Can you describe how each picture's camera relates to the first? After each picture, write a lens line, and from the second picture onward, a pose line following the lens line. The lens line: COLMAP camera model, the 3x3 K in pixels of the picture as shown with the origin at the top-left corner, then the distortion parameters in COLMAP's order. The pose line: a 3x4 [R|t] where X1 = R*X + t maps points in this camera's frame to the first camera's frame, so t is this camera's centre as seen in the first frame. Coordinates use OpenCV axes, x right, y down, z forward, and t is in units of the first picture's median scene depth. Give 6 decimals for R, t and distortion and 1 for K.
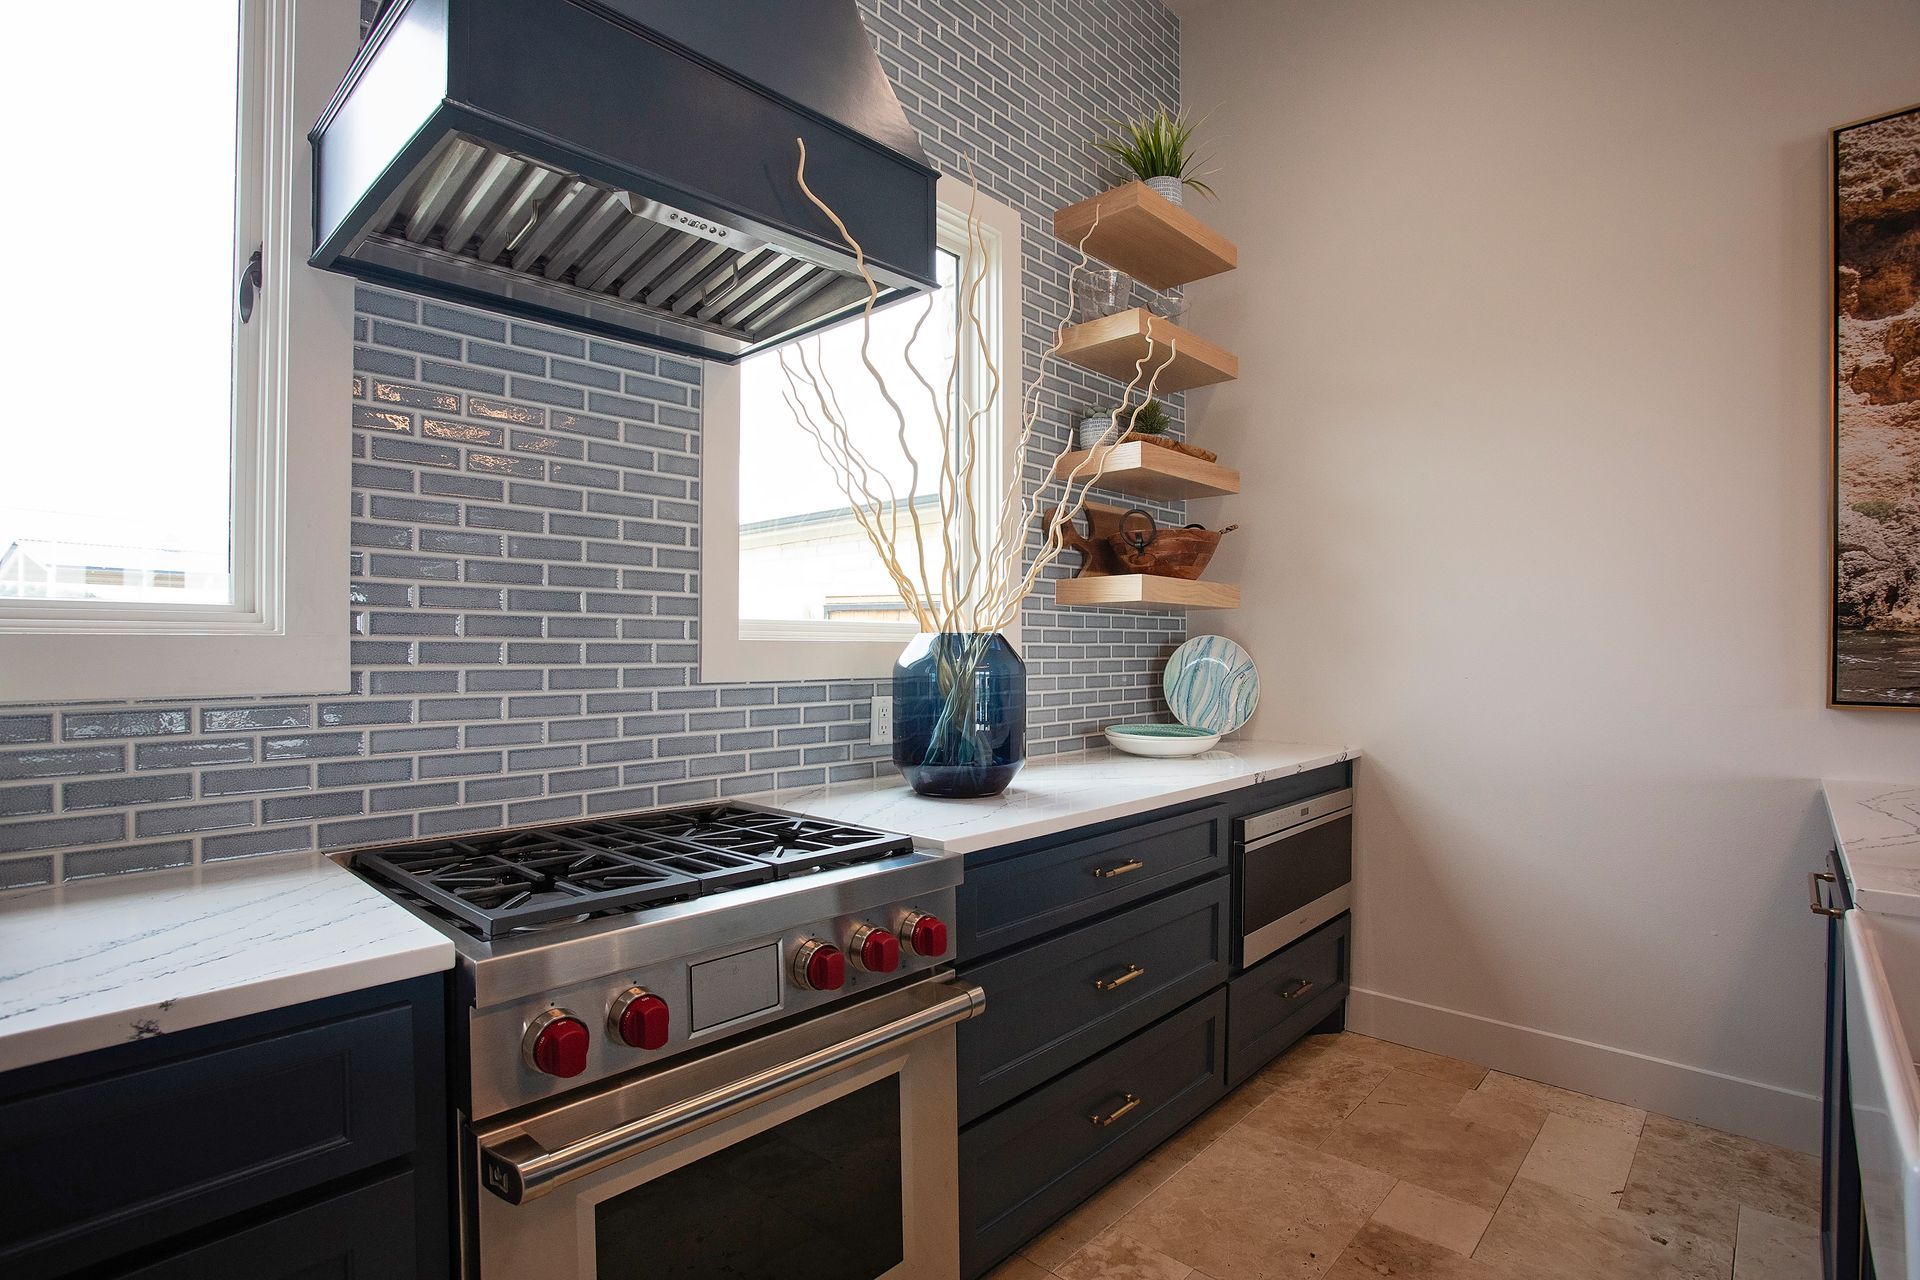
lens RADIAL K [[923.0, 0, 962.7], [0, 923.0, 645.1], [0, 0, 1]] dist [-0.046997, 0.022689]
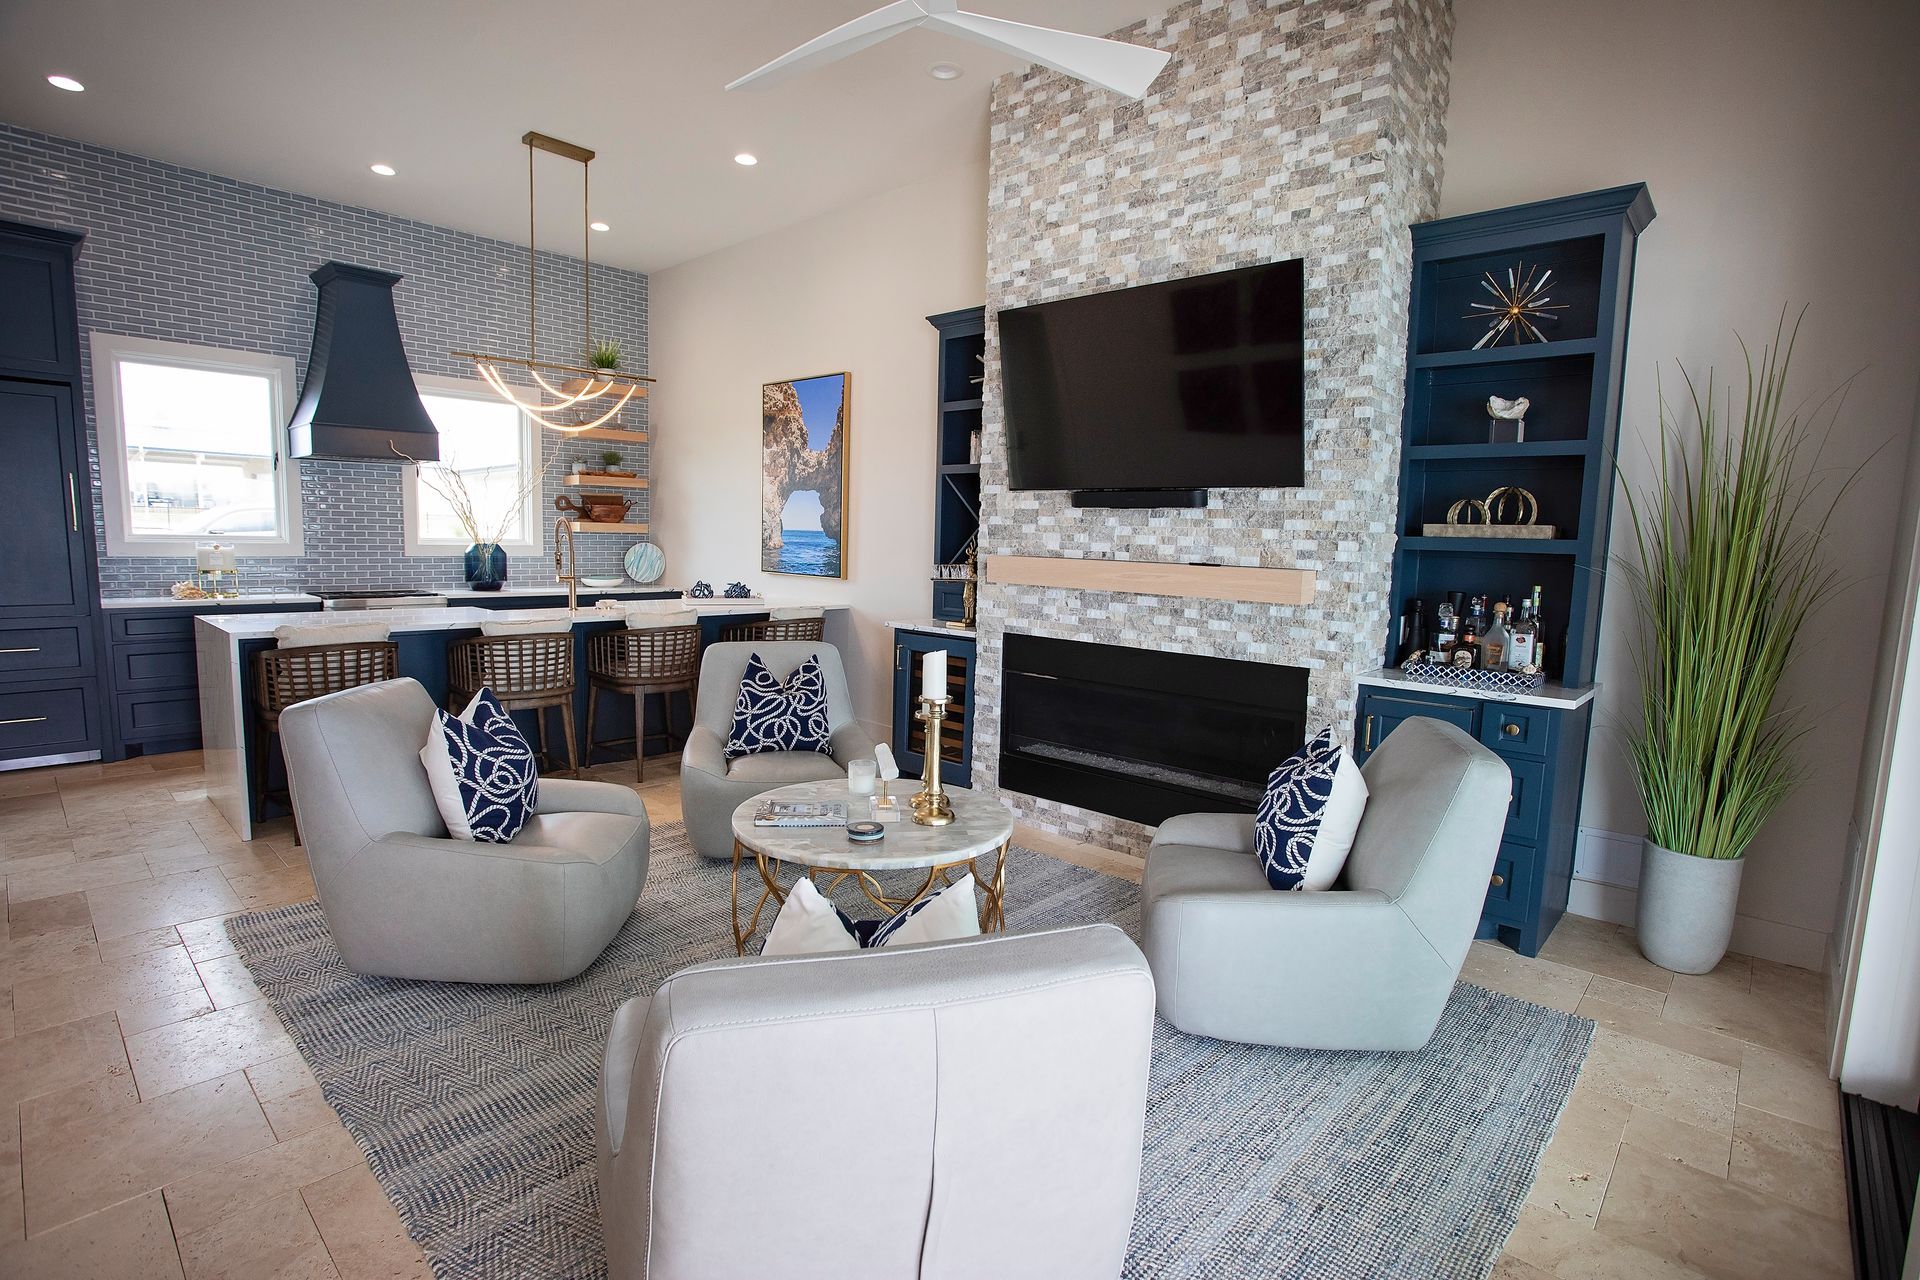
lens RADIAL K [[923.0, 0, 962.7], [0, 923.0, 645.1], [0, 0, 1]] dist [-0.046997, 0.022689]
pose [[0.999594, 0.024565, 0.014422, 1.827473], [-0.026134, 0.992281, 0.121223, -0.100993], [-0.011333, -0.121551, 0.992520, -2.559169]]
